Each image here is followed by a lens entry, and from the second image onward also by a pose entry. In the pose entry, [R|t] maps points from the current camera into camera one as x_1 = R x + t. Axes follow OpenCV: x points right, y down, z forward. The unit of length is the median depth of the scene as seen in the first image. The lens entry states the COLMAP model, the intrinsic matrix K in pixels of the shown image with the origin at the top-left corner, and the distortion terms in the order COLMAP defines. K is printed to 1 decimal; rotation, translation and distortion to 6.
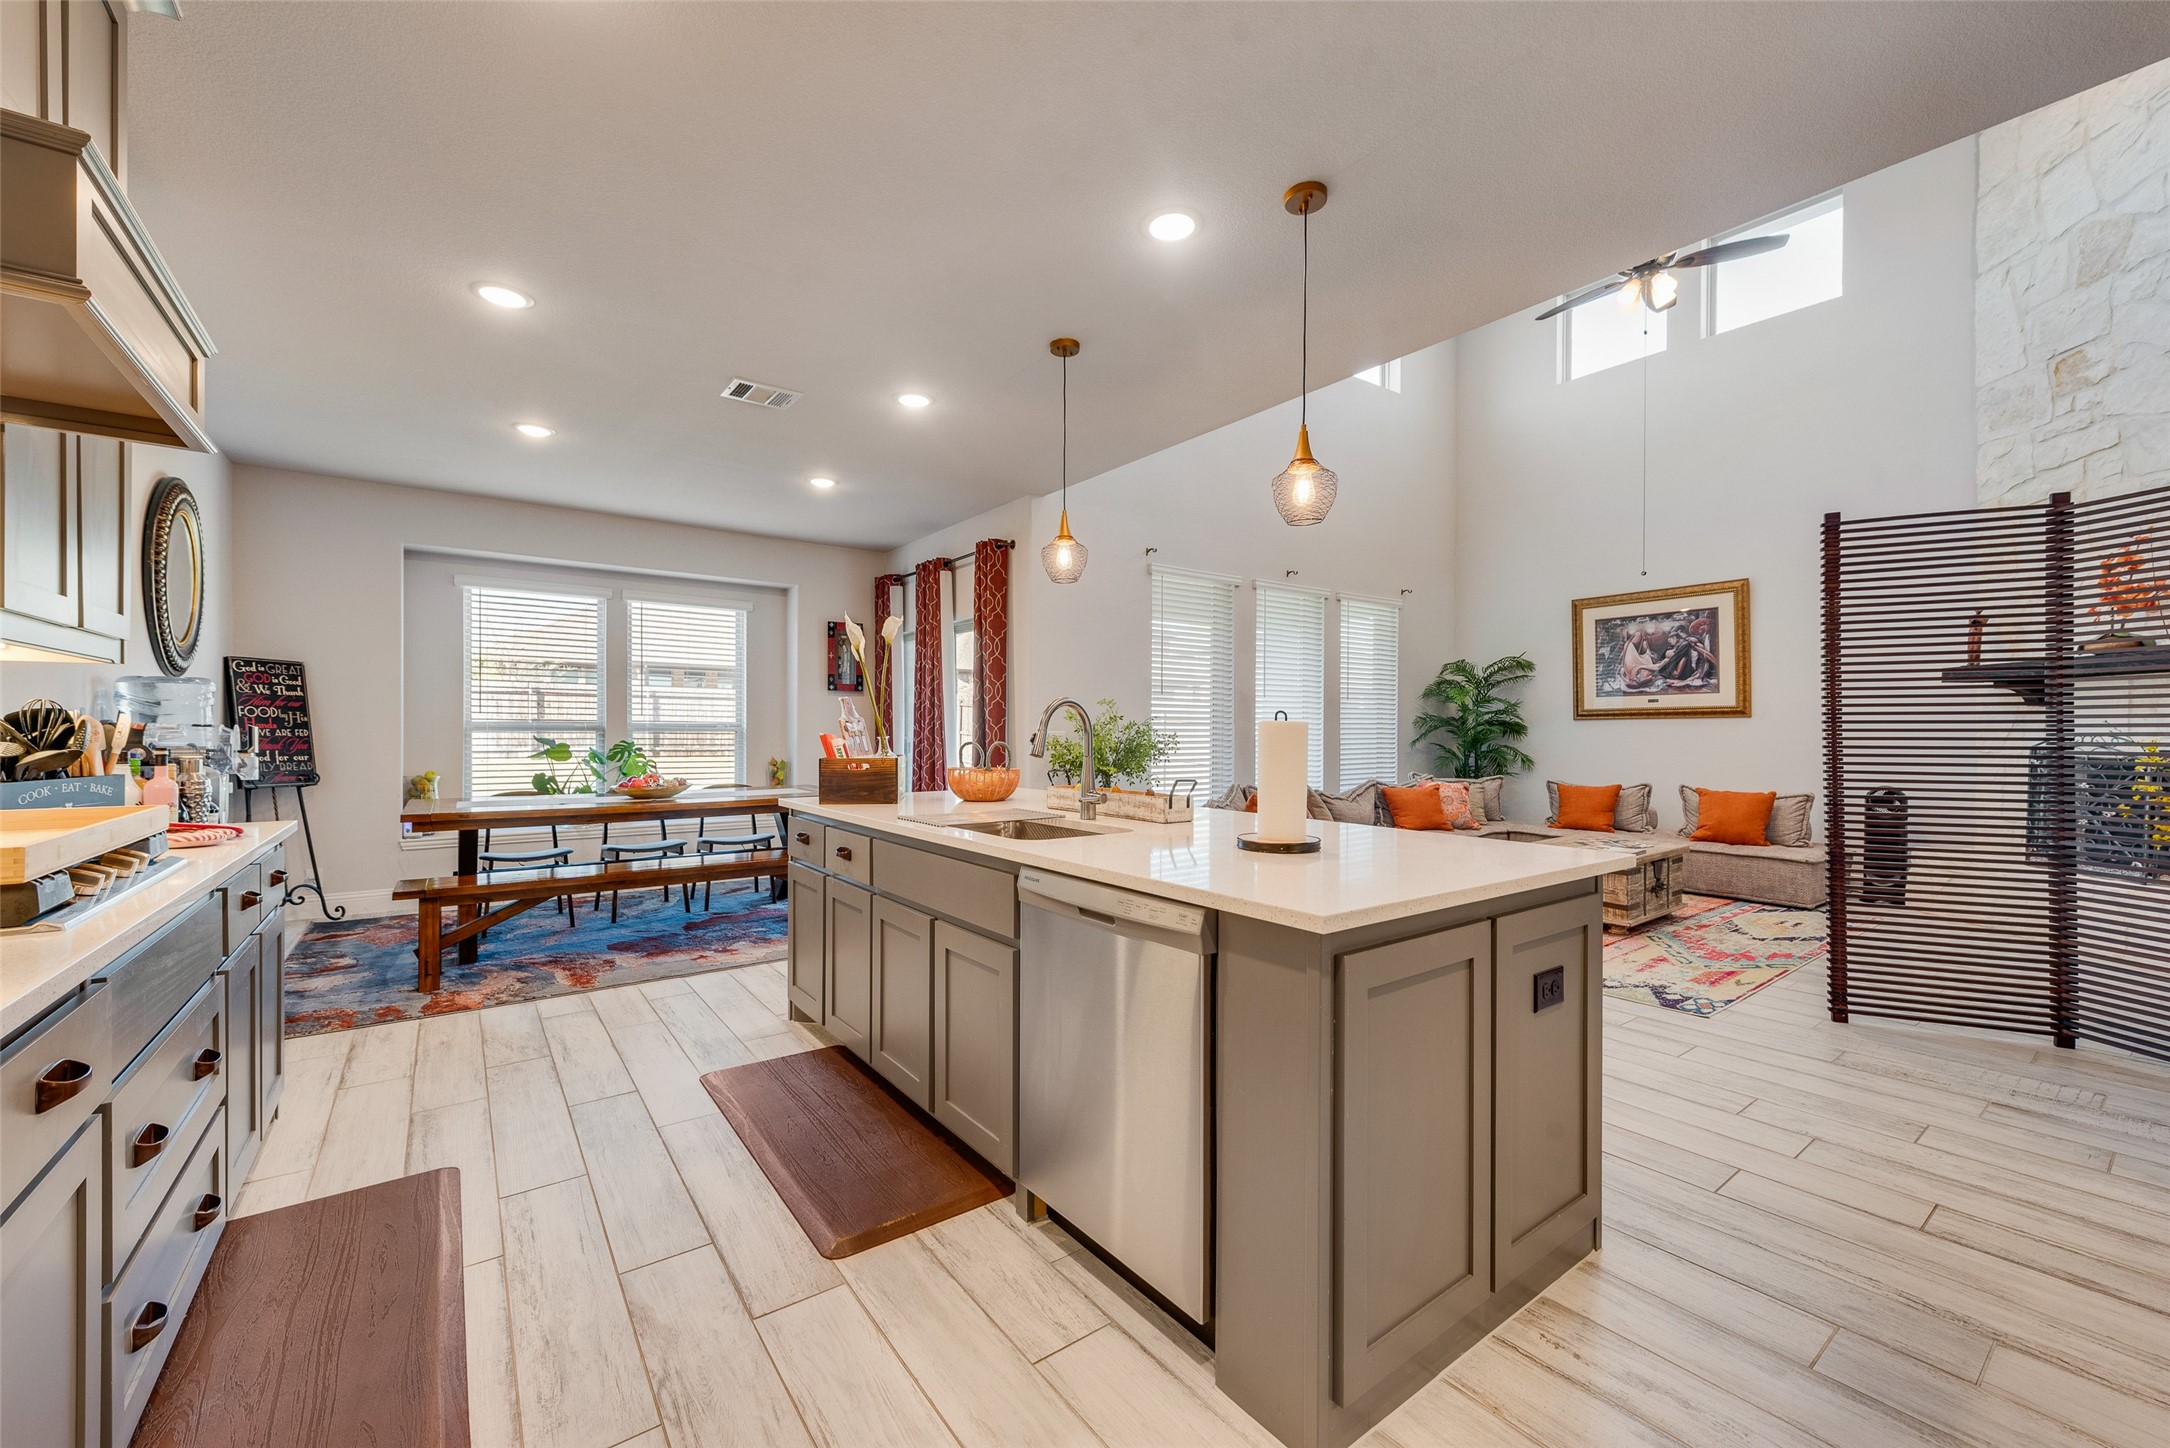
lens RADIAL K [[848.8, 0, 1080.1], [0, 848.8, 727.6], [0, 0, 1]] dist [0.007203, -0.002484]
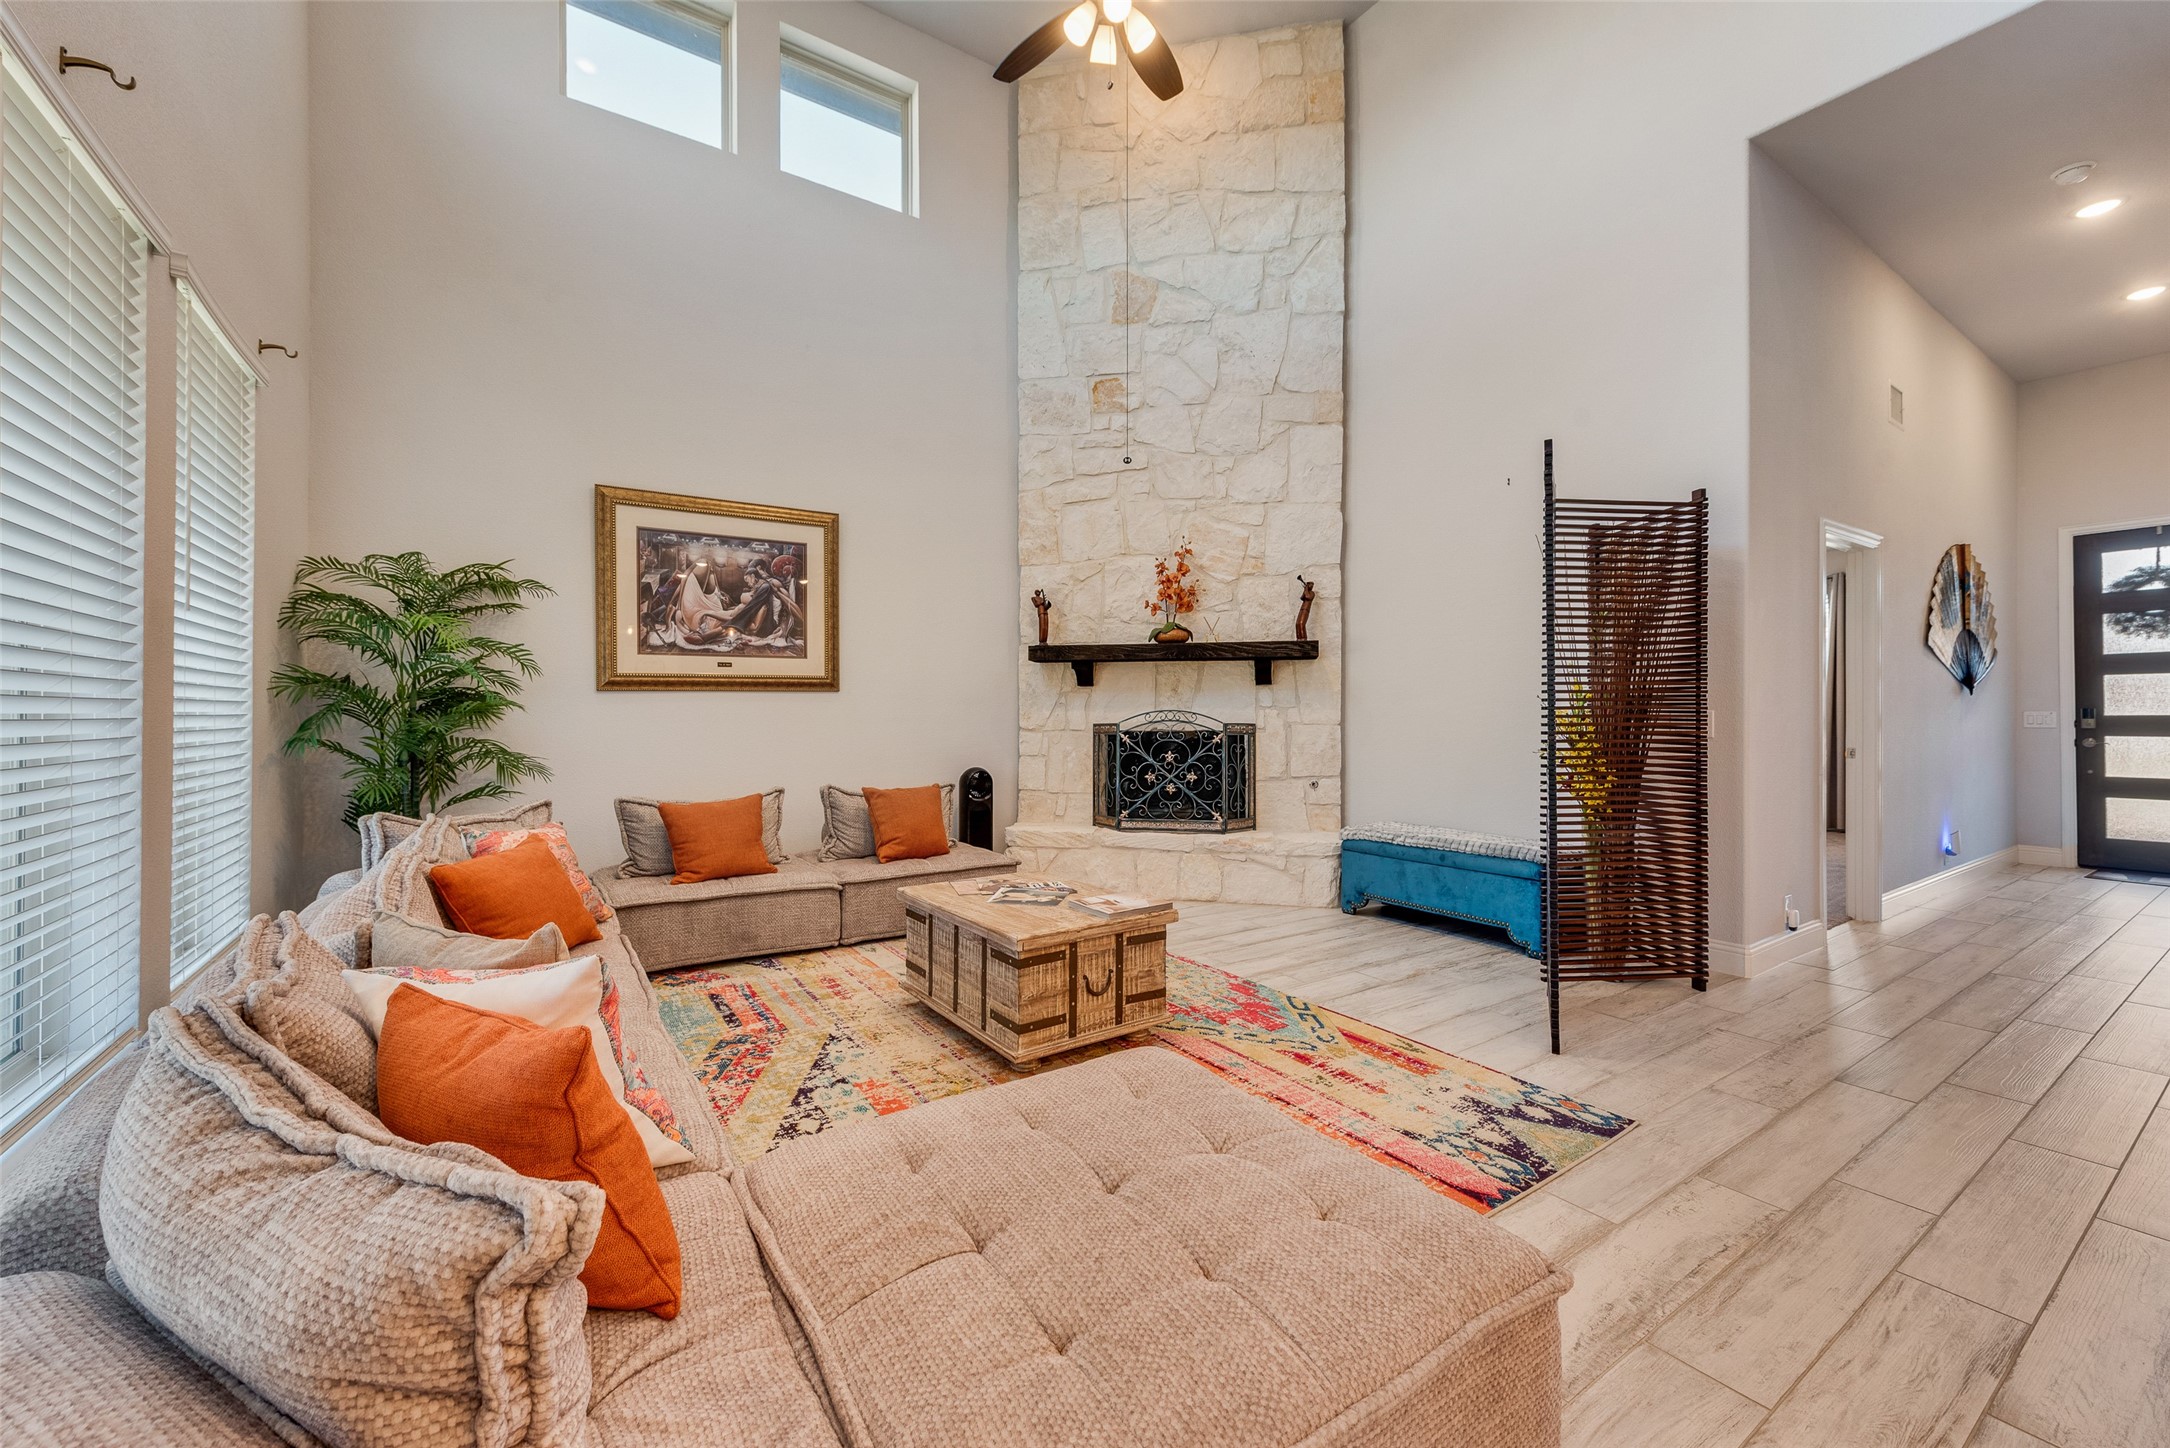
lens RADIAL K [[848.8, 0, 1075.2], [0, 848.8, 711.1], [0, 0, 1]] dist [0.007203, -0.002484]
pose [[0.051130, 0.000073, 0.998692, 0.021542], [0.000196, 1.000000, -0.000083, 0.007140], [-0.998692, 0.000200, 0.051130, 0.930572]]
